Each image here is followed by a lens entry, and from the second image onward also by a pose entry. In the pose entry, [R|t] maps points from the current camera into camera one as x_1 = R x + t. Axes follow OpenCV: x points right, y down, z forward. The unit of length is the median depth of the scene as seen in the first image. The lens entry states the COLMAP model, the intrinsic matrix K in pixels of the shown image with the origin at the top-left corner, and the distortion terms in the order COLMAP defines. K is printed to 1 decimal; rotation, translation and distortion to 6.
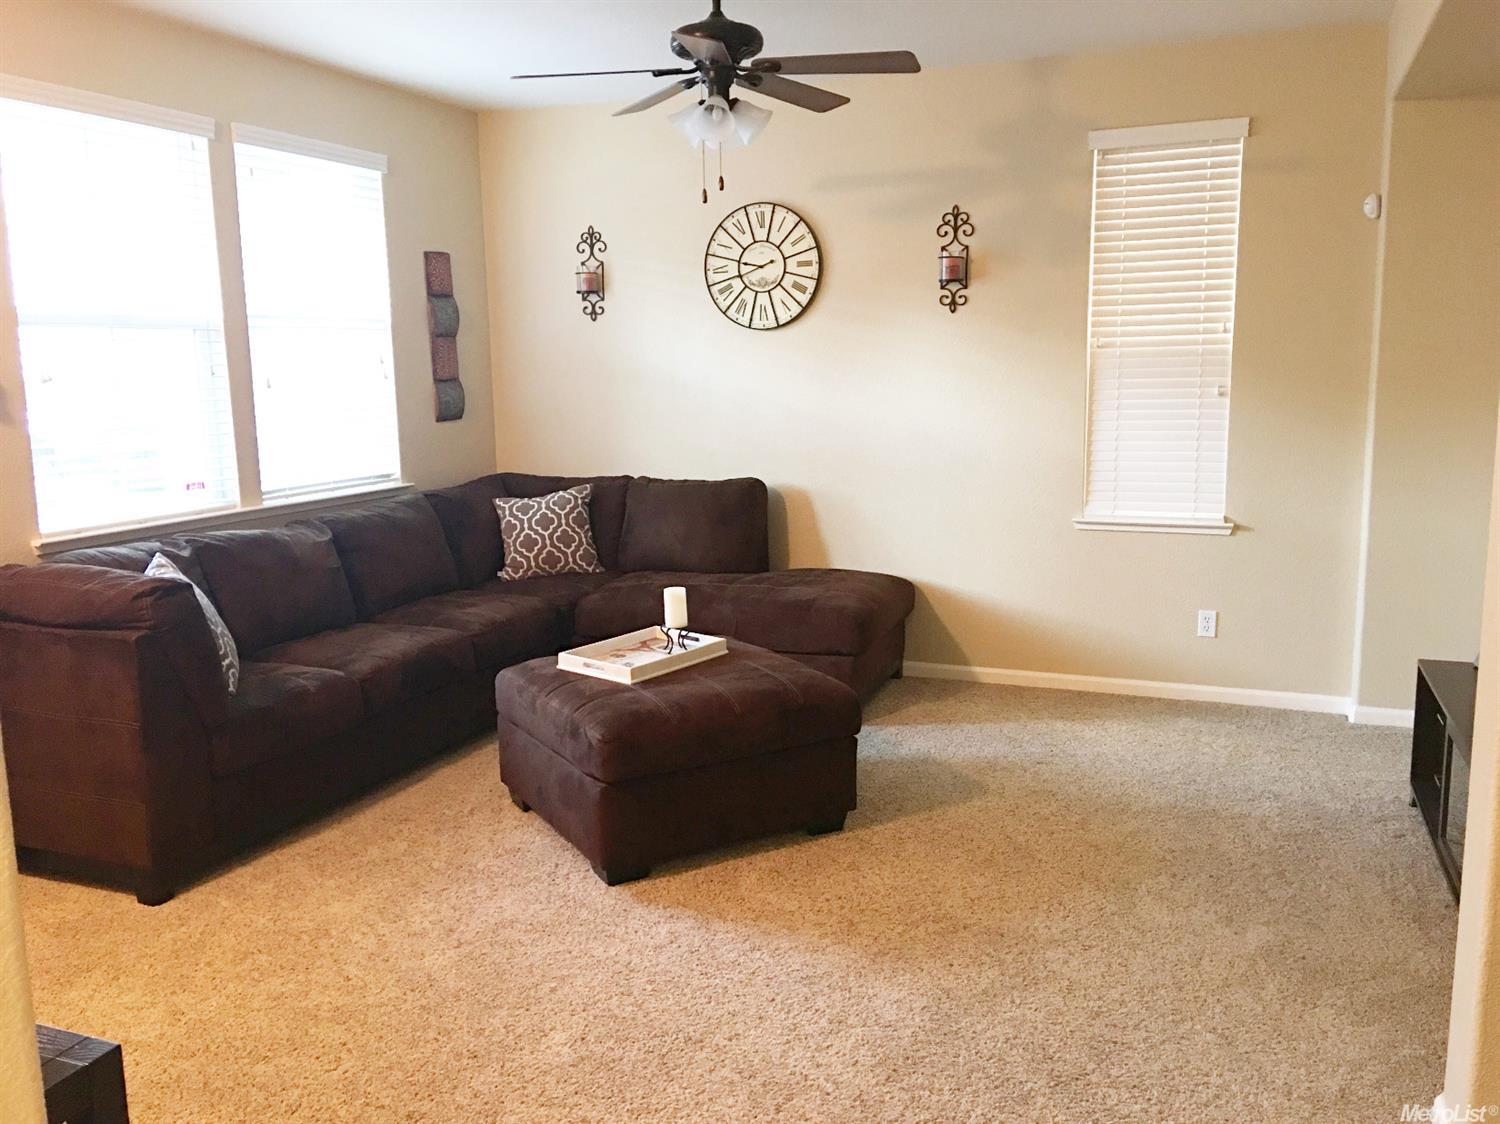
lens RADIAL K [[1256.2, 0, 750.0], [0, 1256.2, 562.0], [0, 0, 1]] dist [0.042566, -0.003019]
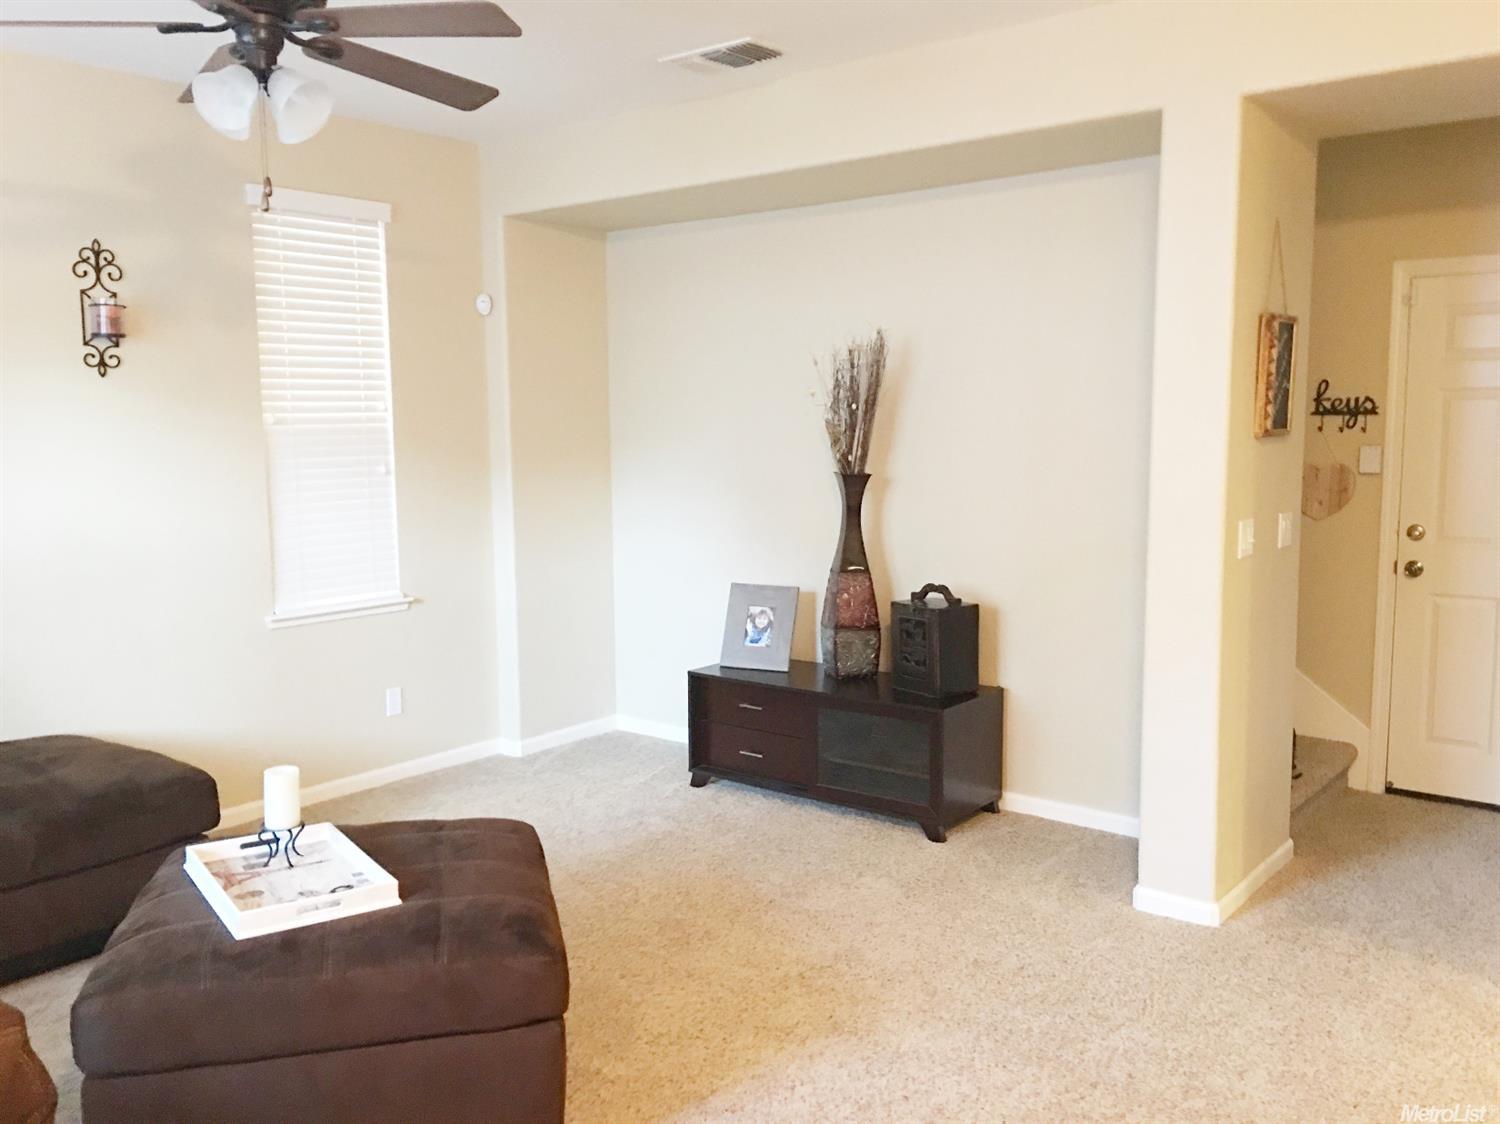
lens RADIAL K [[1267.1, 0, 750.0], [0, 1267.1, 562.0], [0, 0, 1]] dist [0.175541, -0.296517]
pose [[0.290184, -0.097495, 0.951992, -0.500590], [0.155089, 0.986437, 0.053748, -0.069423], [-0.944320, 0.132047, 0.301369, 0.412505]]
